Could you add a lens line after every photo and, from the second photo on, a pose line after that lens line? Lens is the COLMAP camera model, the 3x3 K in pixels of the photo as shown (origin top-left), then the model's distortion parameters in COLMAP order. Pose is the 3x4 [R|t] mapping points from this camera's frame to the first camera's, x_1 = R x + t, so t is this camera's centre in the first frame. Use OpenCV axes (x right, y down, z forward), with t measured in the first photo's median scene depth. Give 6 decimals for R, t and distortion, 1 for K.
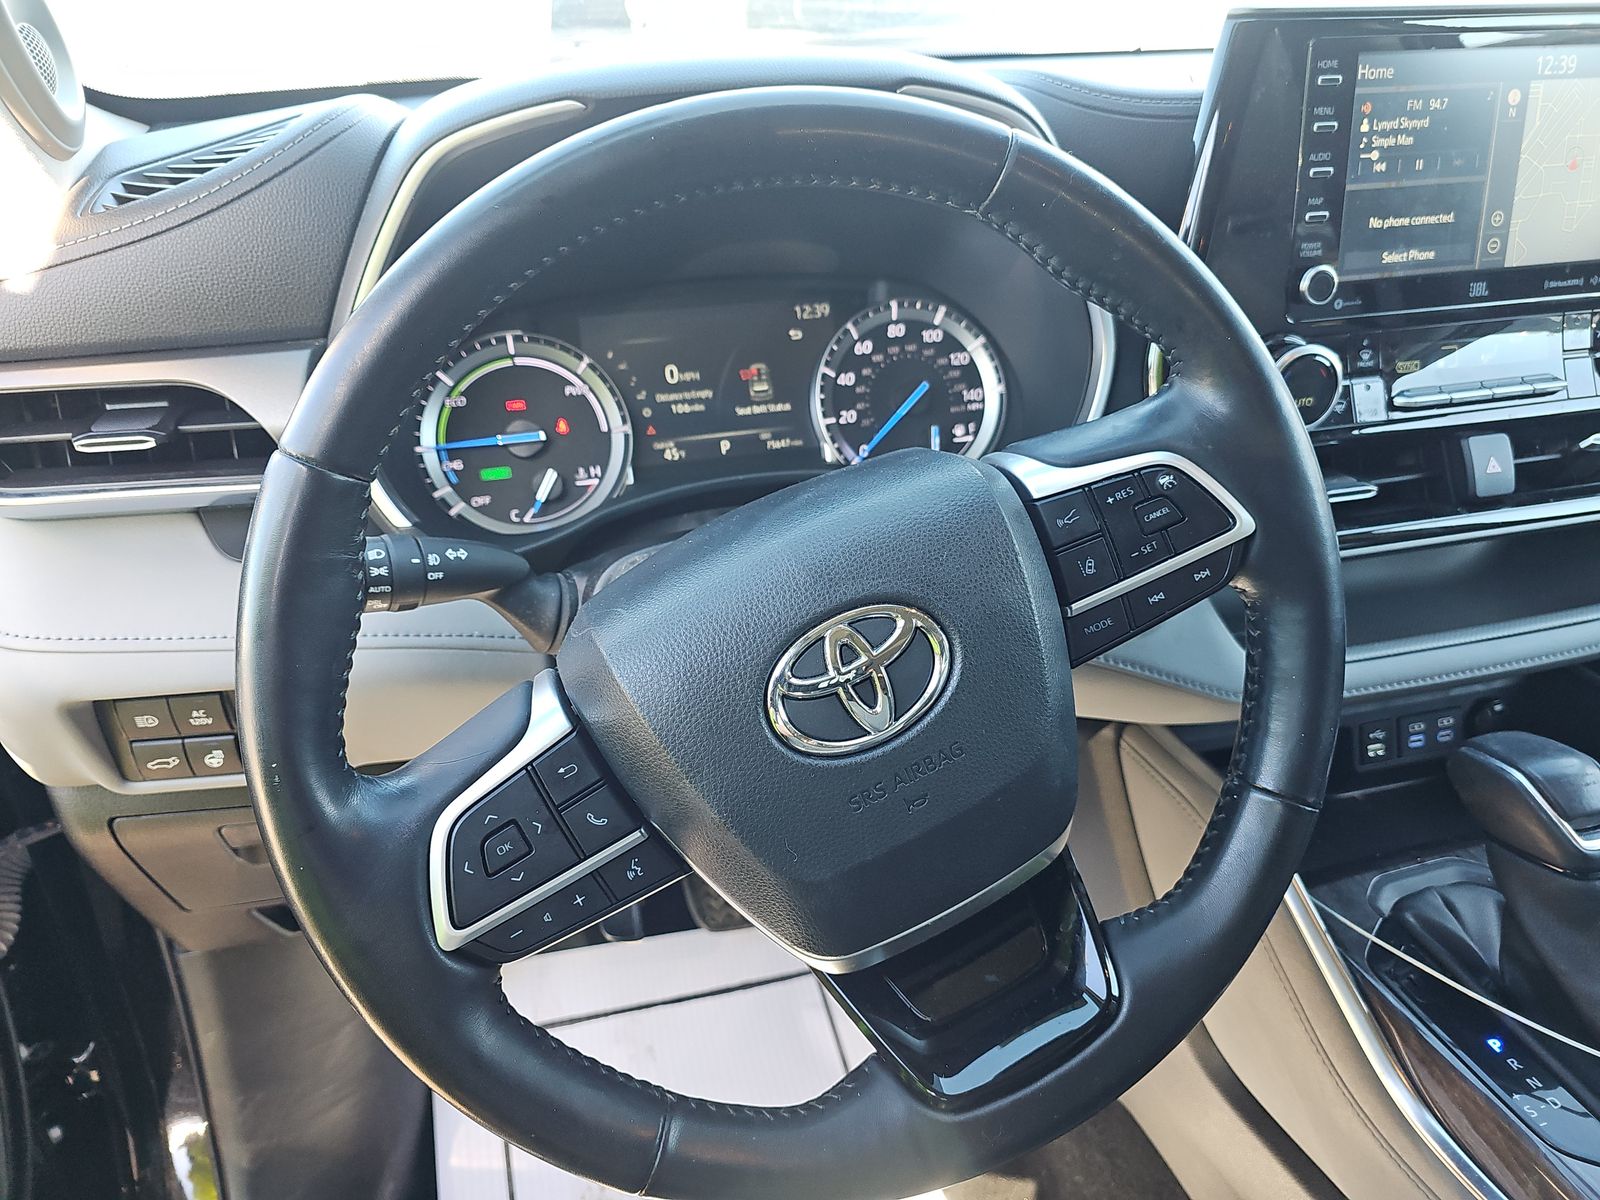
lens RADIAL K [[1076.6, 0, 790.9], [0, 1076.6, 595.5], [0, 0, 1]] dist [0.025736, -0.024555]
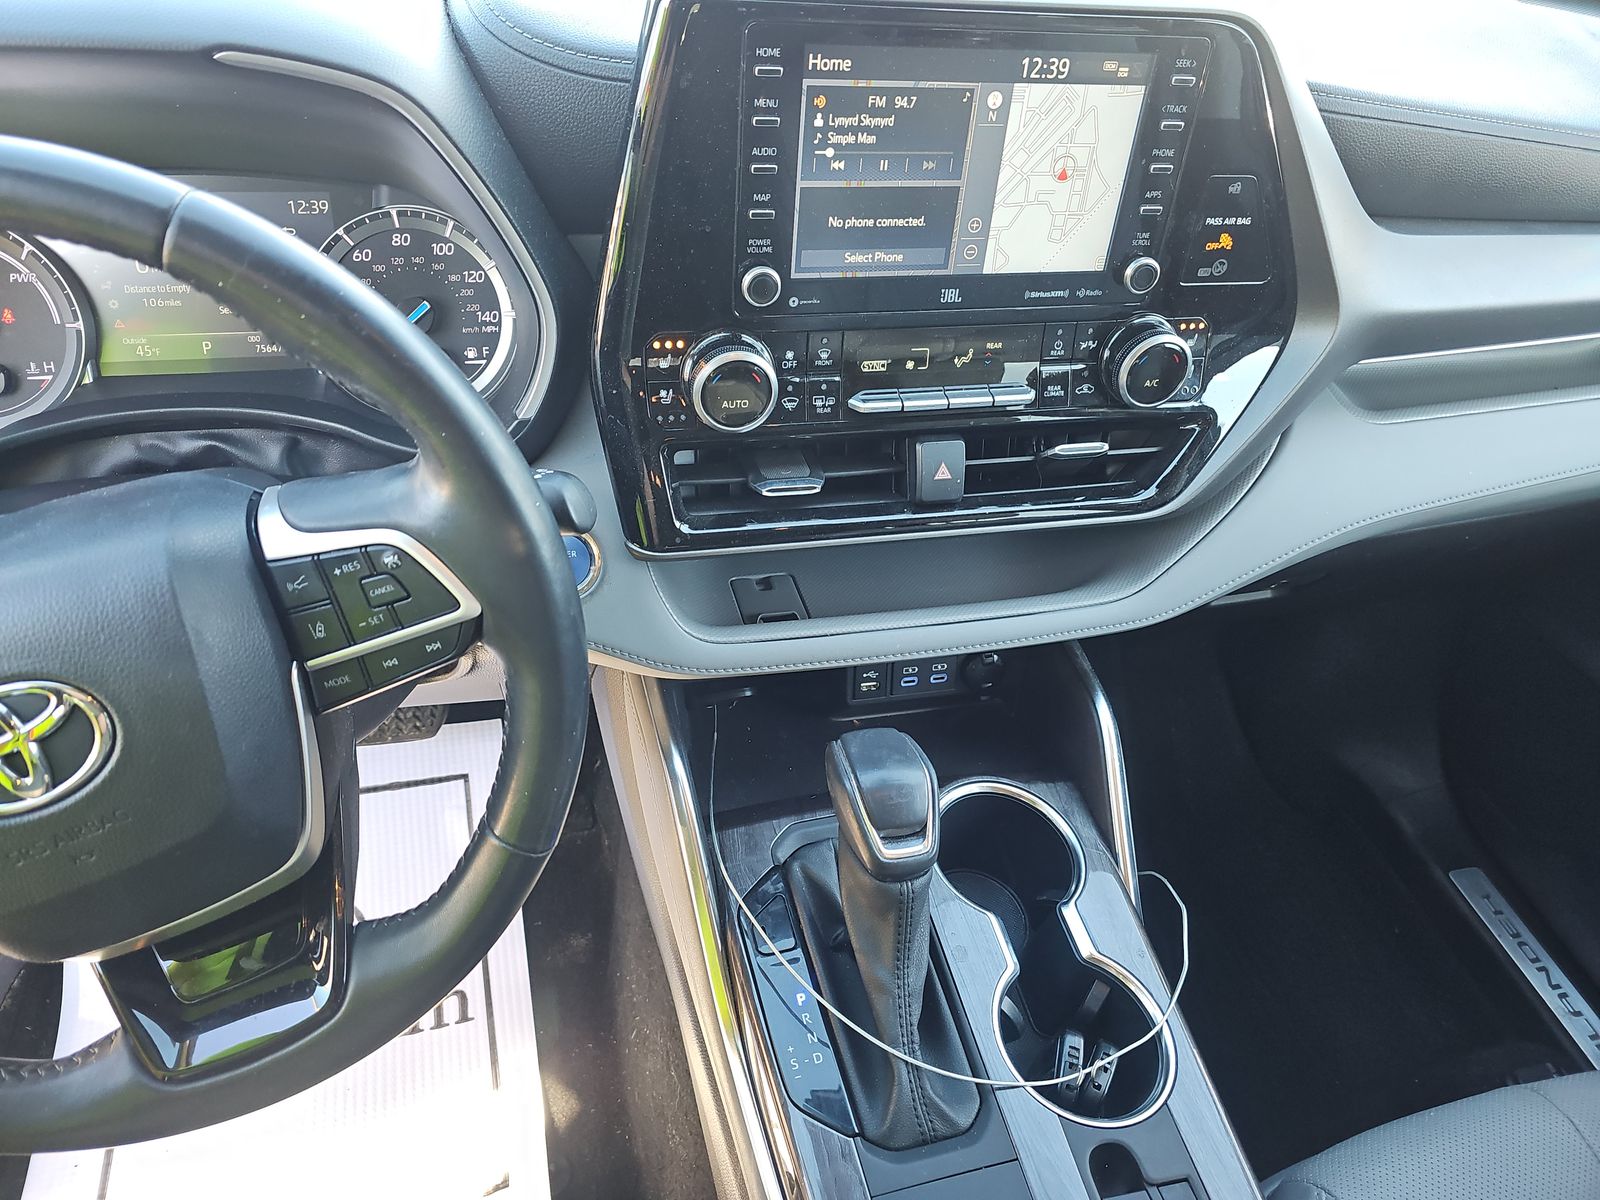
lens RADIAL K [[1076.6, 0, 798.8], [0, 1076.6, 588.5], [0, 0, 1]] dist [0.025736, -0.024555]
pose [[0.991863, 0.091487, 0.088533, 0.450822], [-0.110993, 0.962028, 0.249363, -0.265028], [-0.062358, -0.257161, 0.964355, -0.009557]]
